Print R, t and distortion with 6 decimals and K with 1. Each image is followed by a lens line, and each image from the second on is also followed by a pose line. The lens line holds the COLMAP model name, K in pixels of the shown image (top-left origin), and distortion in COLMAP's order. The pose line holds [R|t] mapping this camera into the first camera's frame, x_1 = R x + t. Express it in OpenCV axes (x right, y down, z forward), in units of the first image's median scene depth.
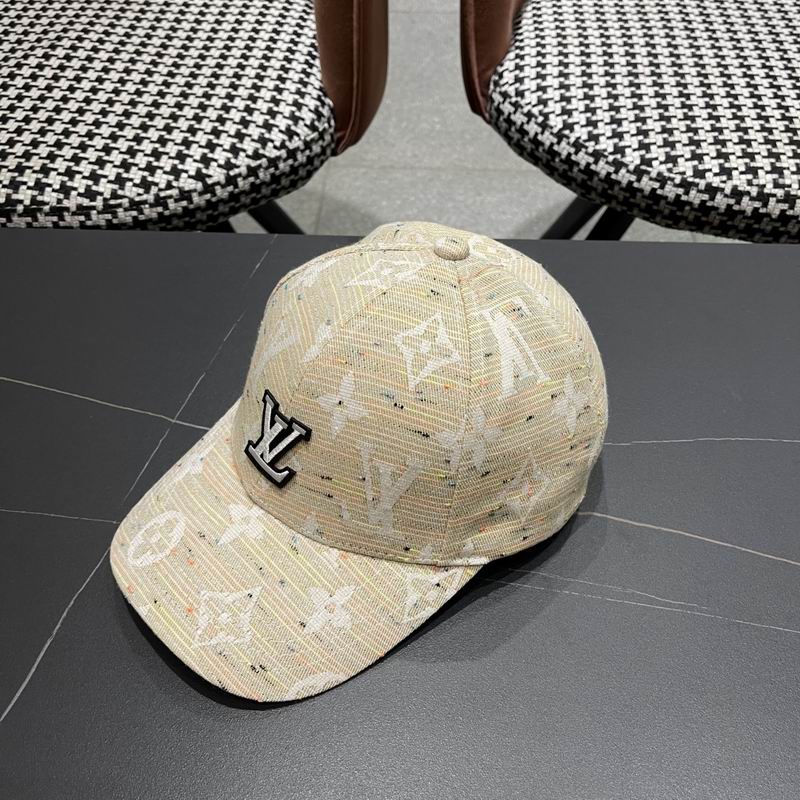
lens RADIAL K [[825.0, 0, 406.9], [0, 825.0, 410.7], [0, 0, 1]] dist [0.012086, 0.000000]
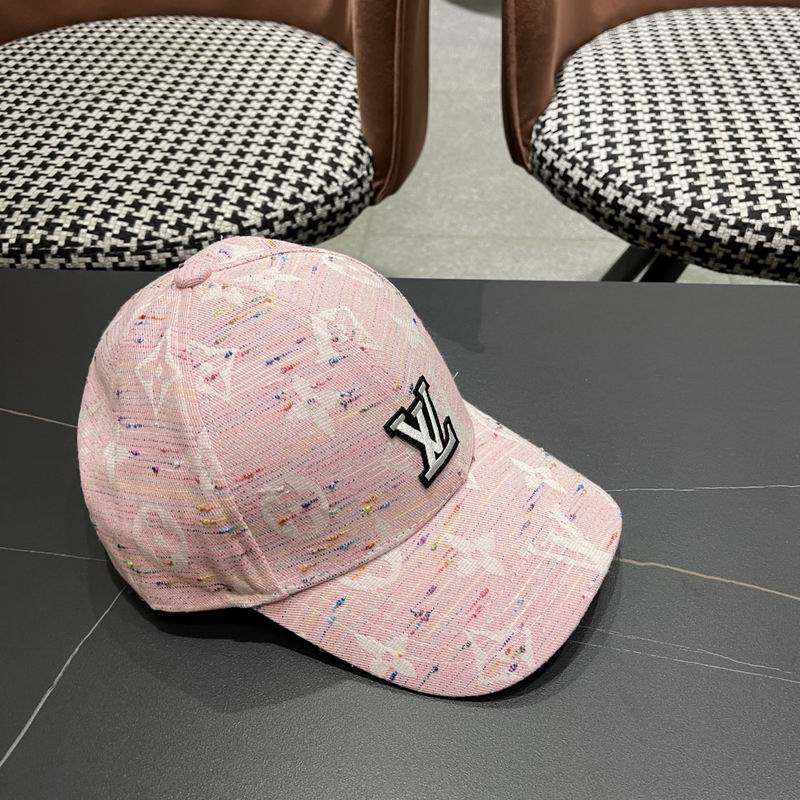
lens RADIAL K [[825.0, 0, 404.1], [0, 825.0, 411.3], [0, 0, 1]] dist [0.012086, 0.000000]
pose [[0.998972, 0.008306, -0.044554, -0.005275], [-0.012728, 0.994917, -0.099888, 0.036685], [0.043498, 0.100352, 0.994001, 0.054690]]
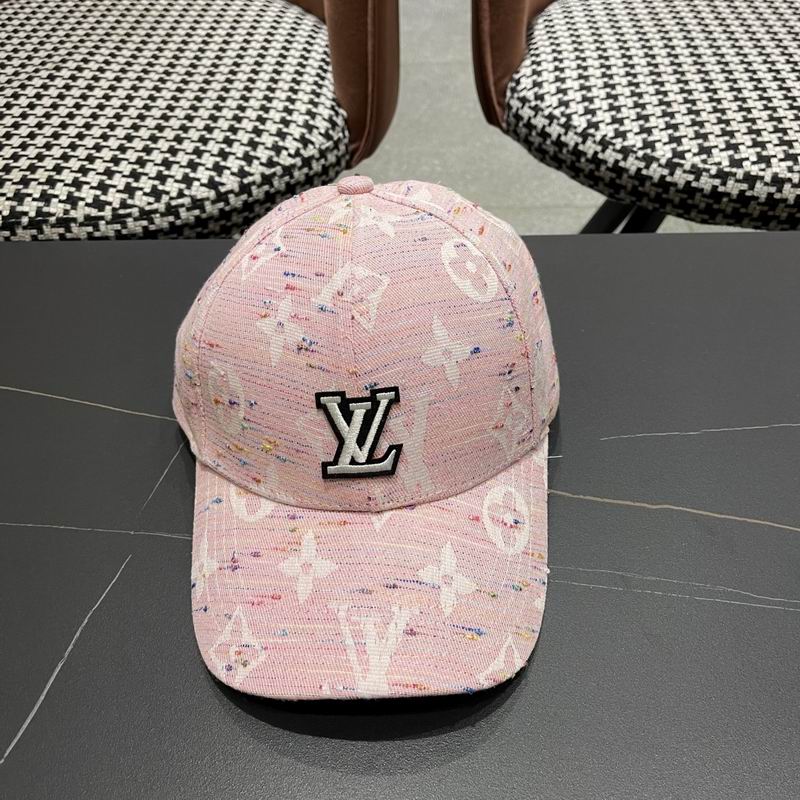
lens RADIAL K [[825.0, 0, 400.7], [0, 825.0, 404.6], [0, 0, 1]] dist [0.012086, 0.000000]
pose [[0.999448, -0.033228, 0.000417, -0.040122], [0.033138, 0.995670, -0.086852, 0.057009], [0.002470, 0.086818, 0.996221, 0.067863]]
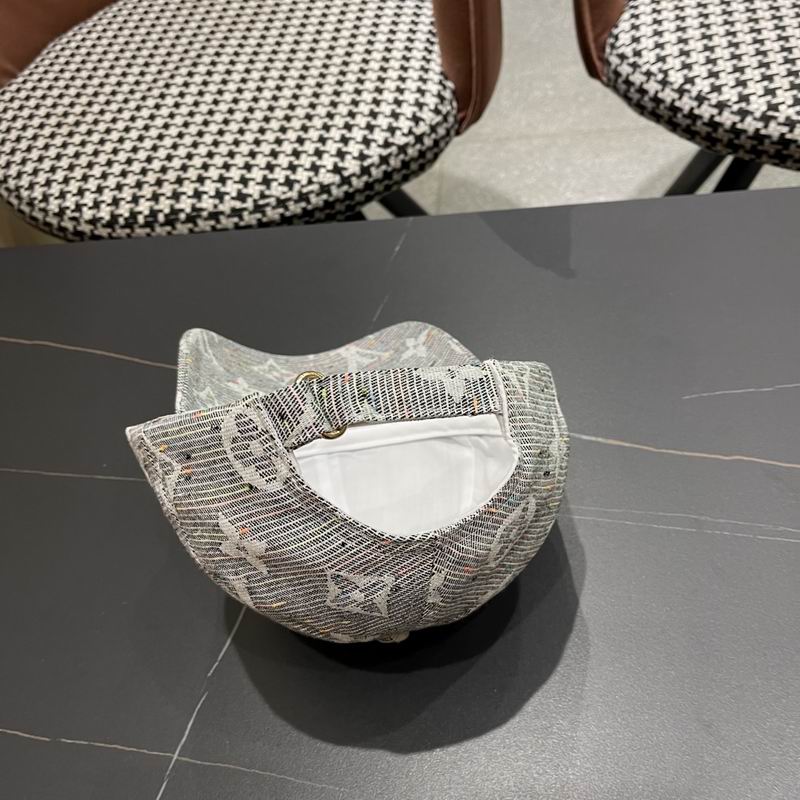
lens RADIAL K [[825.0, 0, 413.4], [0, 825.0, 406.7], [0, 0, 1]] dist [0.012086, 0.000000]
pose [[0.987544, -0.064747, -0.143403, -0.017285], [0.068342, 0.997456, 0.020284, 0.008208], [0.141724, -0.029832, 0.989457, -0.055184]]
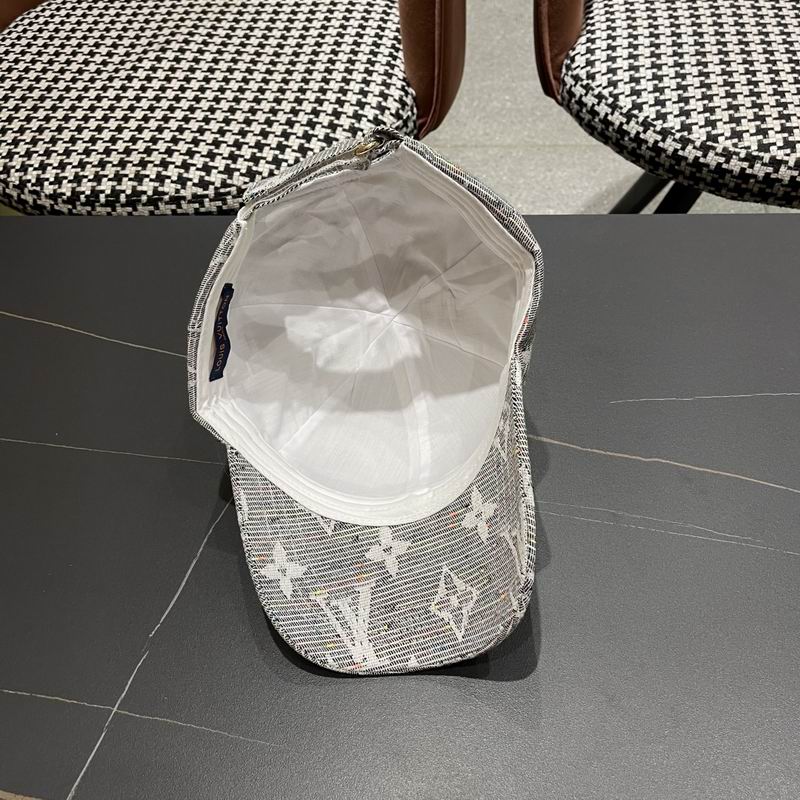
lens RADIAL K [[825.0, 0, 399.4], [0, 825.0, 414.2], [0, 0, 1]] dist [0.012086, 0.000000]
pose [[0.996001, -0.003150, -0.089288, -0.015838], [0.005923, 0.999508, 0.030805, 0.017302], [0.089147, -0.031211, 0.995529, -0.099303]]
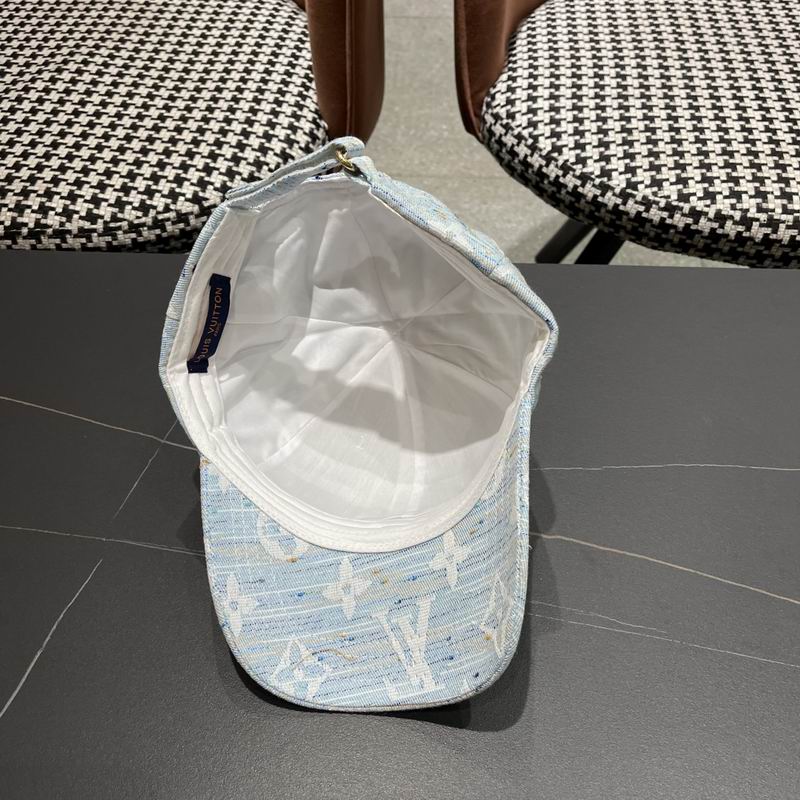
lens RADIAL K [[825.0, 0, 398.8], [0, 825.0, 414.4], [0, 0, 1]] dist [0.012086, 0.000000]
pose [[0.999422, 0.009323, -0.032694, 0.037049], [-0.009007, 0.999911, 0.009804, -0.025462], [0.032783, -0.009504, 0.999417, -0.027234]]
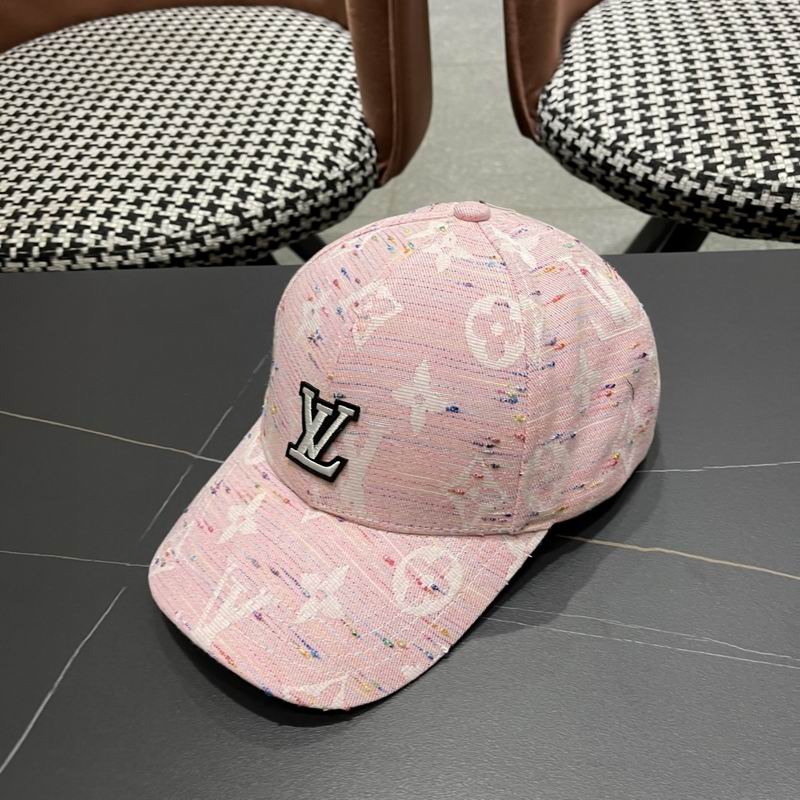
lens RADIAL K [[825.0, 0, 396.2], [0, 825.0, 409.3], [0, 0, 1]] dist [0.012086, 0.000000]
pose [[0.993394, -0.031464, -0.110354, 0.034836], [0.023152, 0.996853, -0.075815, 0.026874], [0.112392, 0.072759, 0.990997, 0.068575]]
